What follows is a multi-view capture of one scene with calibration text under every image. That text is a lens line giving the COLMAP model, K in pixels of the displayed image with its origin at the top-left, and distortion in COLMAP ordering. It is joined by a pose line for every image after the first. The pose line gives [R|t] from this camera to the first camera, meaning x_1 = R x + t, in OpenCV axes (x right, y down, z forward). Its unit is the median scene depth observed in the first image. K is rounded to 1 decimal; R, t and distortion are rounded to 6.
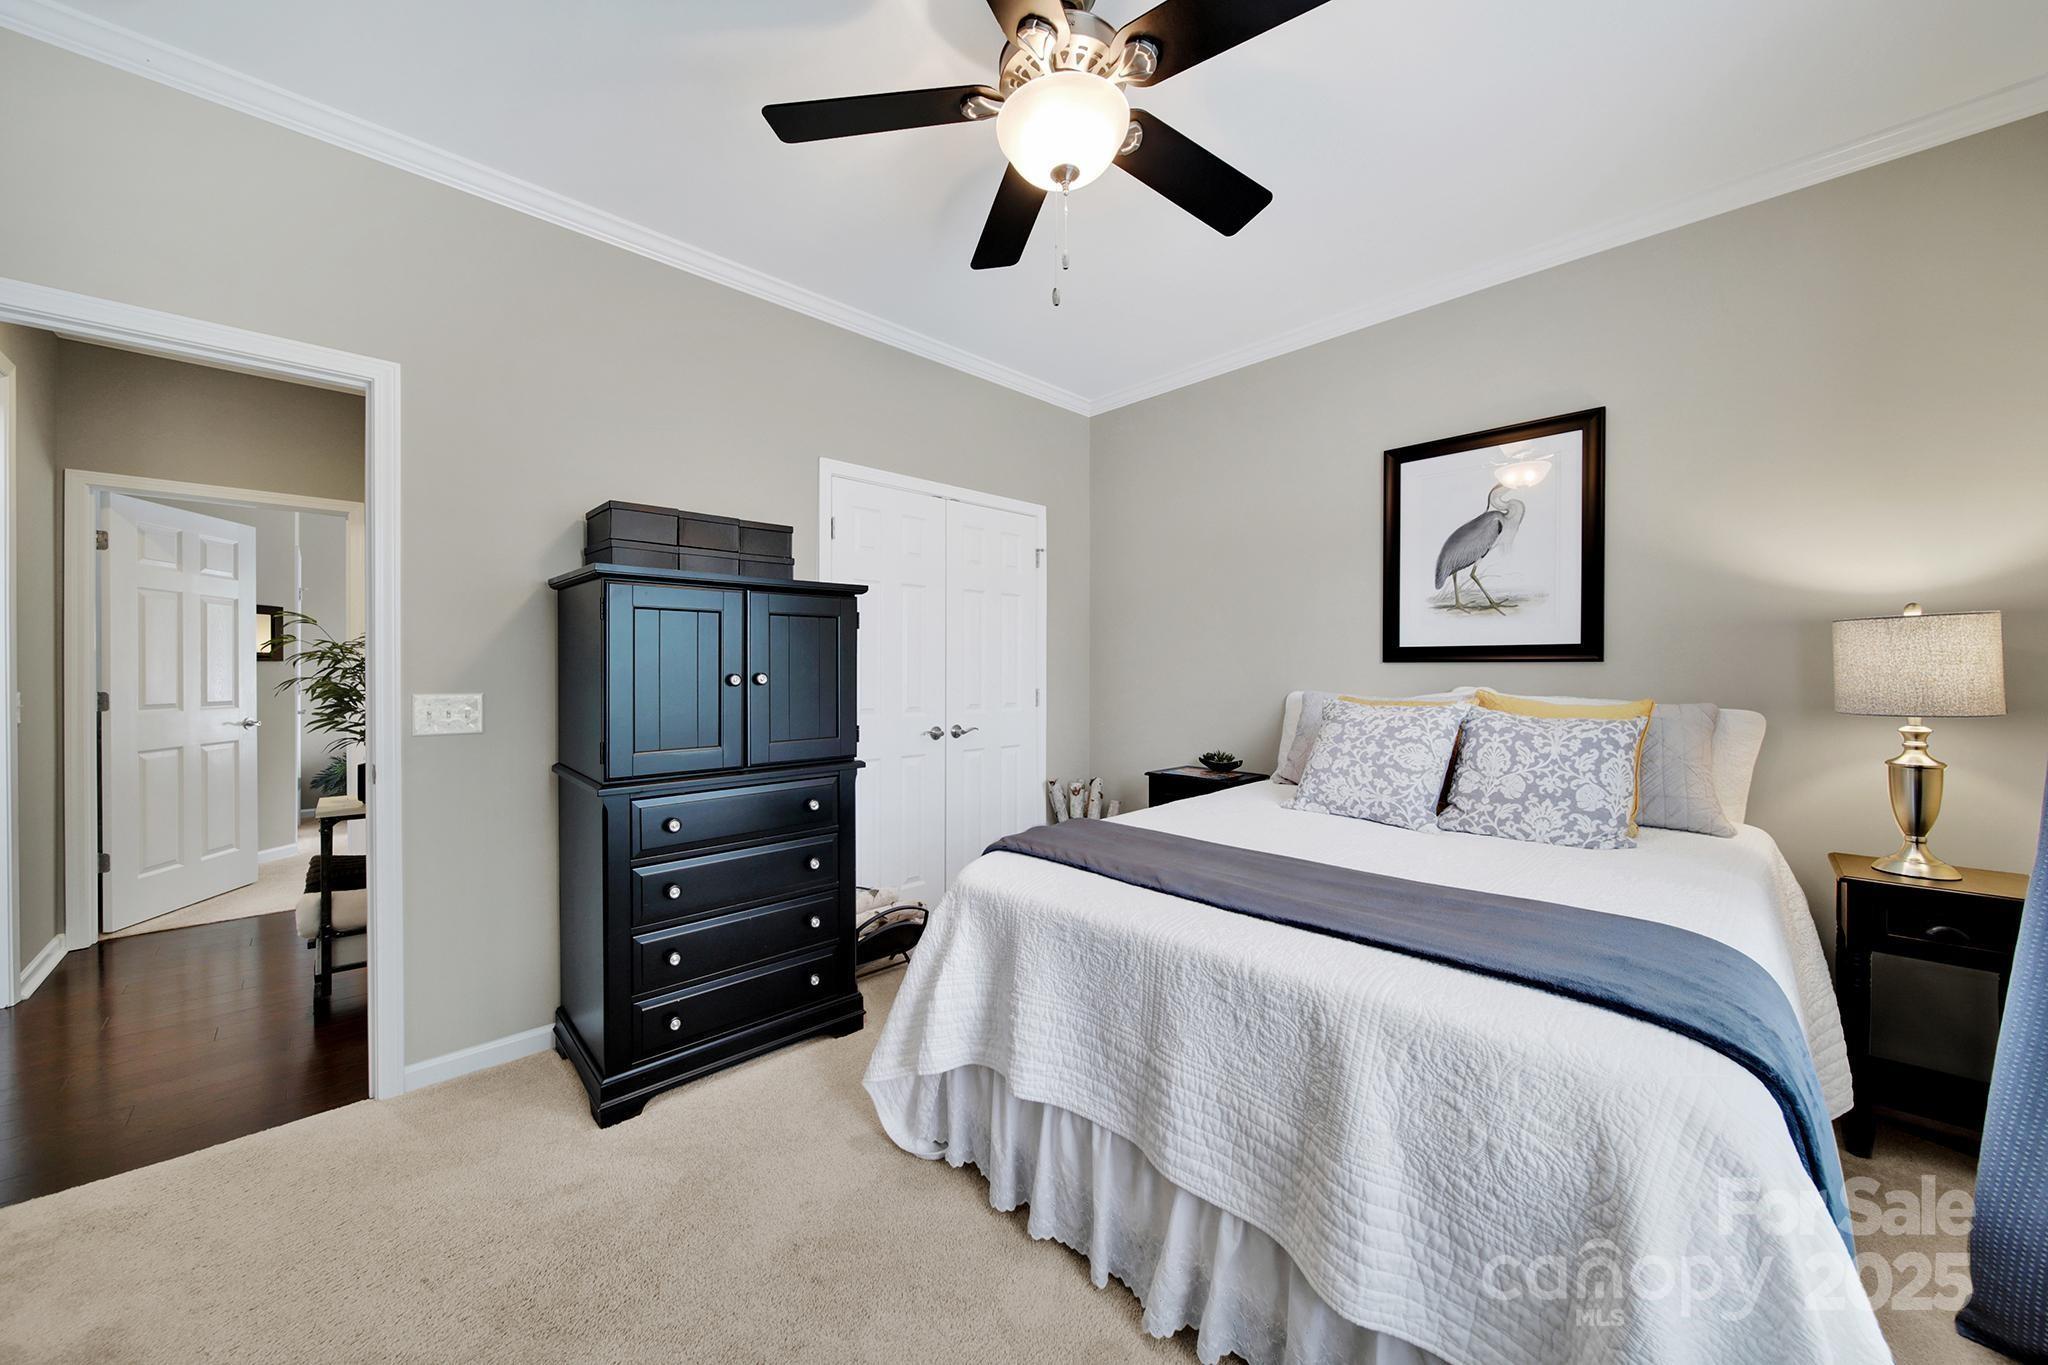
lens RADIAL K [[735.4, 0, 1025.8], [0, 735.4, 675.6], [0, 0, 1]] dist [0.000090, -0.001185]
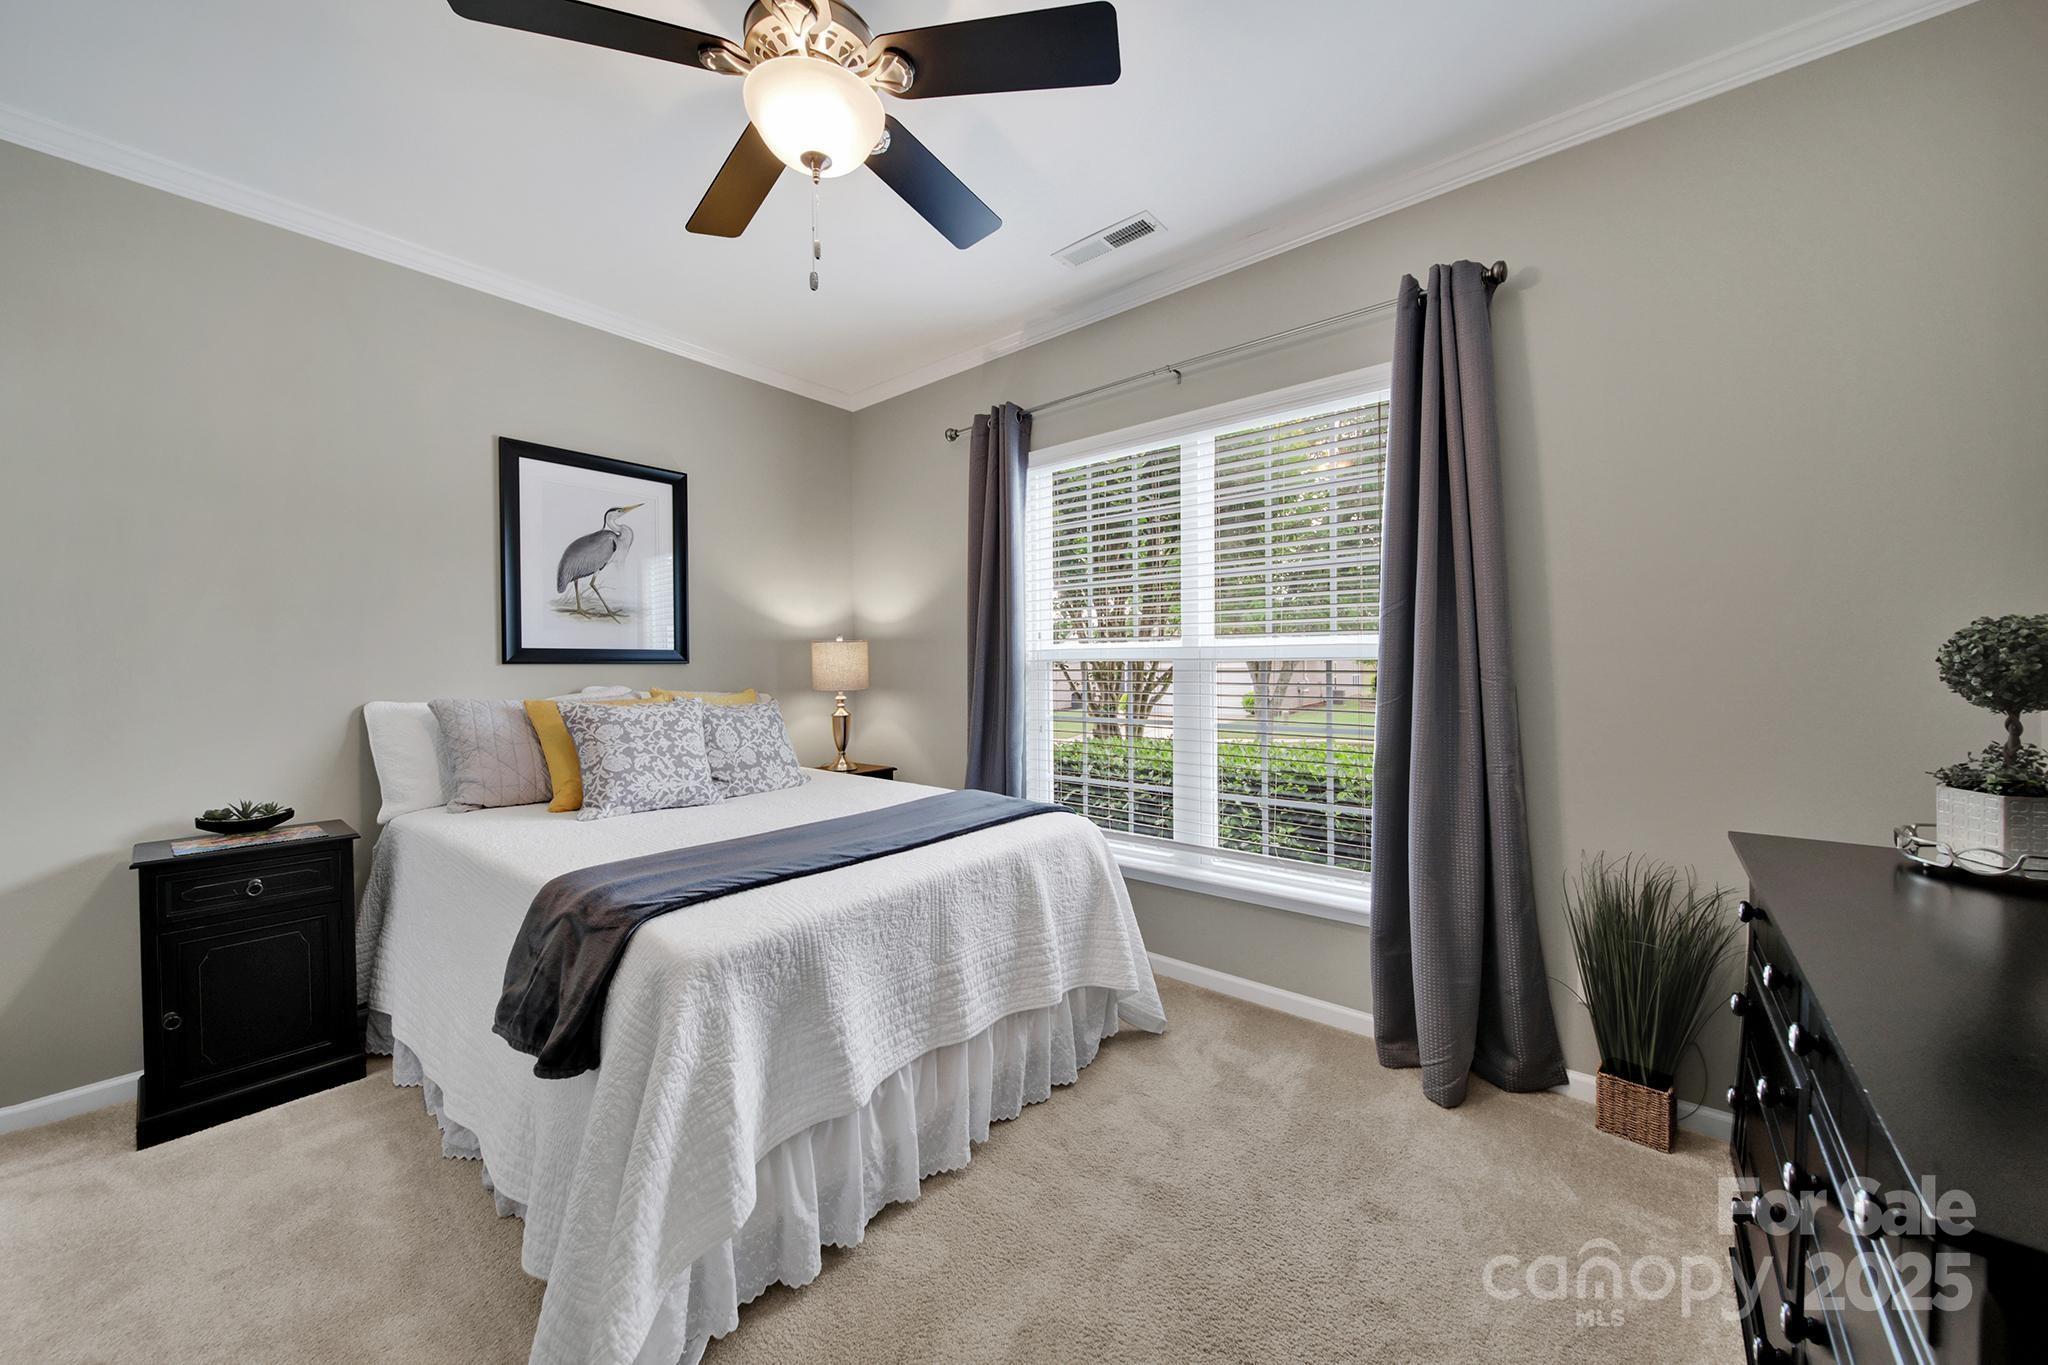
lens RADIAL K [[735.4, 0, 1023.6], [0, 735.4, 665.6], [0, 0, 1]] dist [0.000090, -0.001185]
pose [[-0.119987, 0.001943, 0.992774, -0.661836], [0.018677, 0.999826, 0.000301, -0.004937], [-0.992600, 0.018578, -0.120002, 0.590323]]
